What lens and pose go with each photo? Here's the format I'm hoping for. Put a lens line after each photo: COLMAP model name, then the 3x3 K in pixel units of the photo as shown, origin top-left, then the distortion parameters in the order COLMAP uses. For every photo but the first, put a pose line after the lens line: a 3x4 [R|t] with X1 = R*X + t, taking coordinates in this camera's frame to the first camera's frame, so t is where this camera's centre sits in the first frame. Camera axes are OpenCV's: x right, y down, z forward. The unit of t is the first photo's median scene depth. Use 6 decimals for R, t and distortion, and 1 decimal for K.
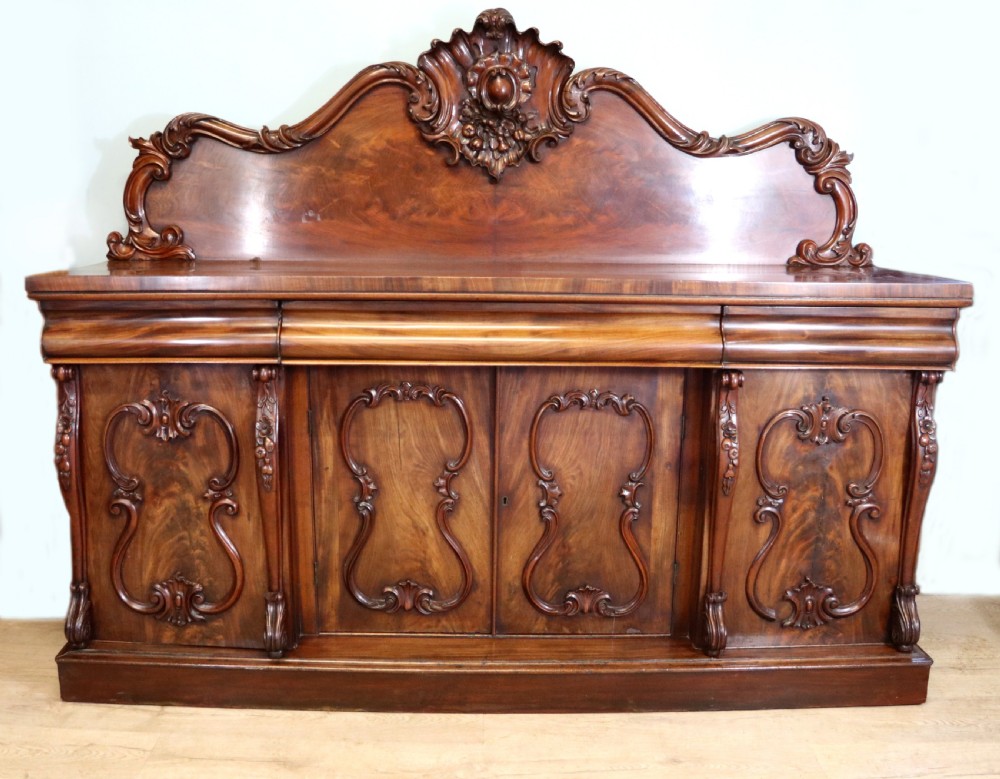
lens RADIAL K [[1015.2, 0, 455.2], [0, 1015.2, 376.9], [0, 0, 1]] dist [-0.145475, 0.000000]
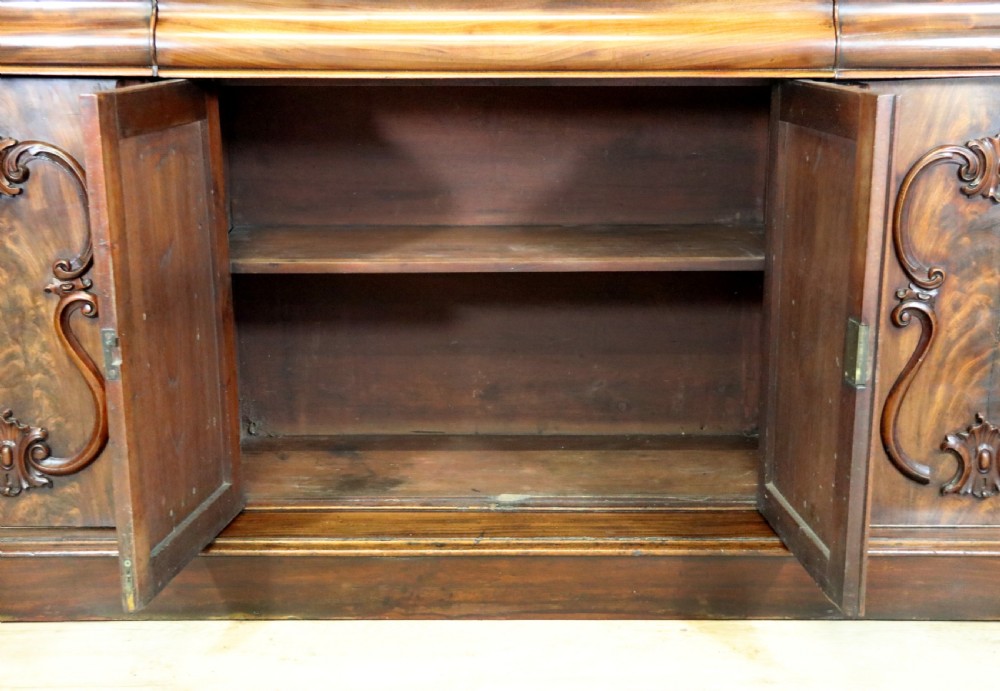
lens RADIAL K [[1566.2, 0, 518.3], [0, 1566.2, 351.0], [0, 0, 1]] dist [0.157379, 0.000000]
pose [[0.999971, -0.007084, -0.002720, 0.057609], [0.007200, 0.998946, 0.045335, 0.111121], [0.002396, -0.045353, 0.998968, -0.030443]]
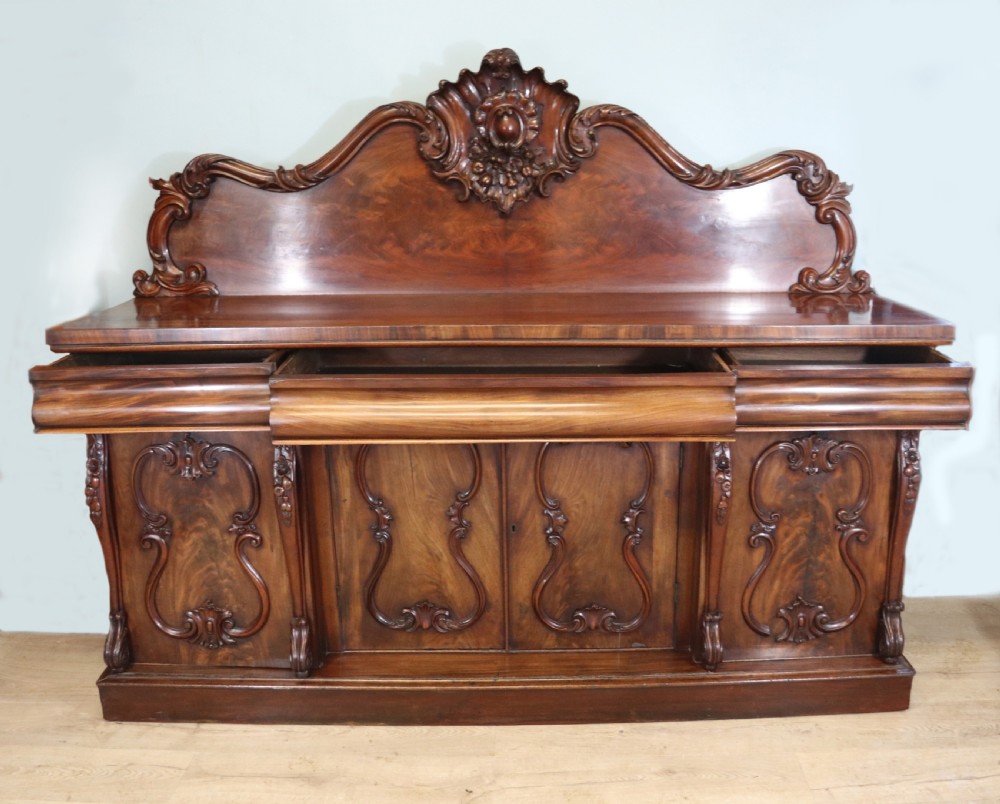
lens RADIAL K [[984.6, 0, 541.5], [0, 984.6, 413.5], [0, 0, 1]] dist [-0.139232, 0.000000]
pose [[0.999624, -0.013998, 0.023577, 0.056048], [0.012126, 0.996898, 0.077771, -0.077446], [-0.024592, -0.077455, 0.996692, -0.017455]]
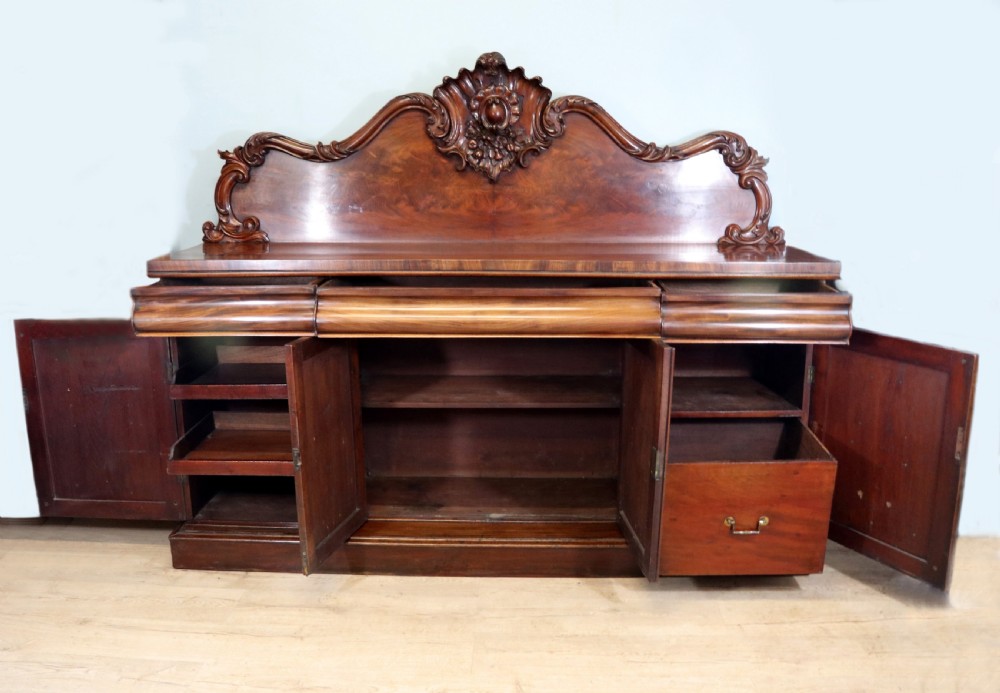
lens RADIAL K [[915.7, 0, 485.2], [0, 915.7, 353.3], [0, 0, 1]] dist [-0.128692, 0.000000]
pose [[0.999644, -0.001284, -0.026633, 0.067471], [0.002330, 0.999225, 0.039282, -0.017832], [0.026562, -0.039331, 0.998873, -0.228611]]
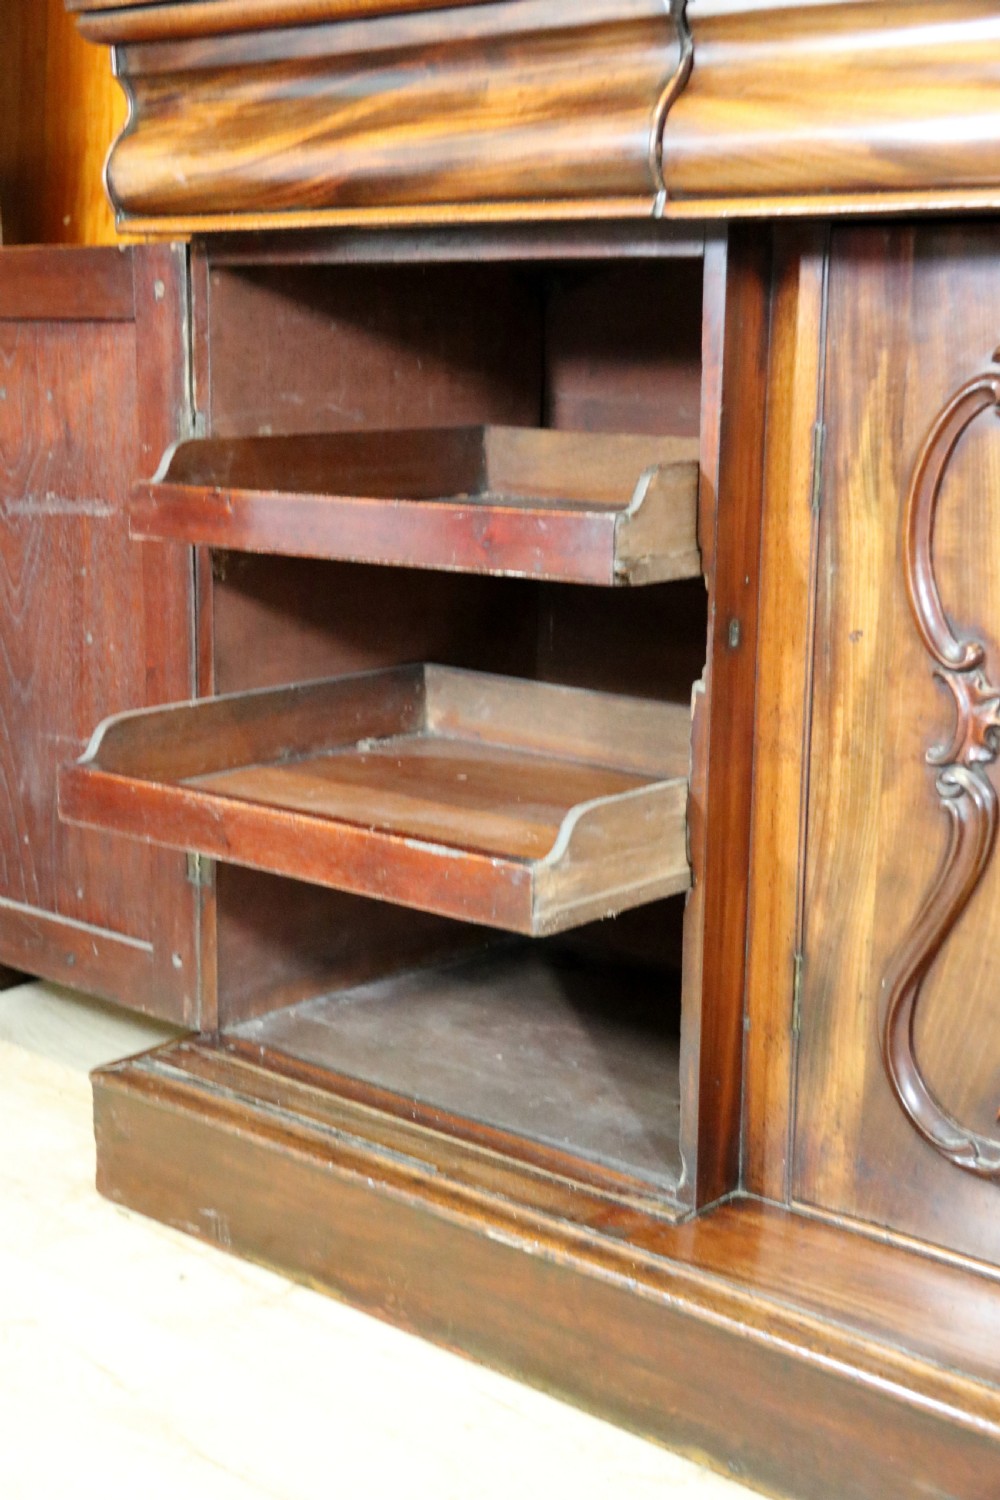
lens RADIAL K [[2102.7, 0, 470.9], [0, 2102.7, 741.3], [0, 0, 1]] dist [0.078222, 0.000000]
pose [[0.754293, 0.134313, -0.642653, 0.182250], [-0.129719, 0.990043, 0.054664, 0.102536], [0.643596, 0.042132, 0.764205, 0.472483]]
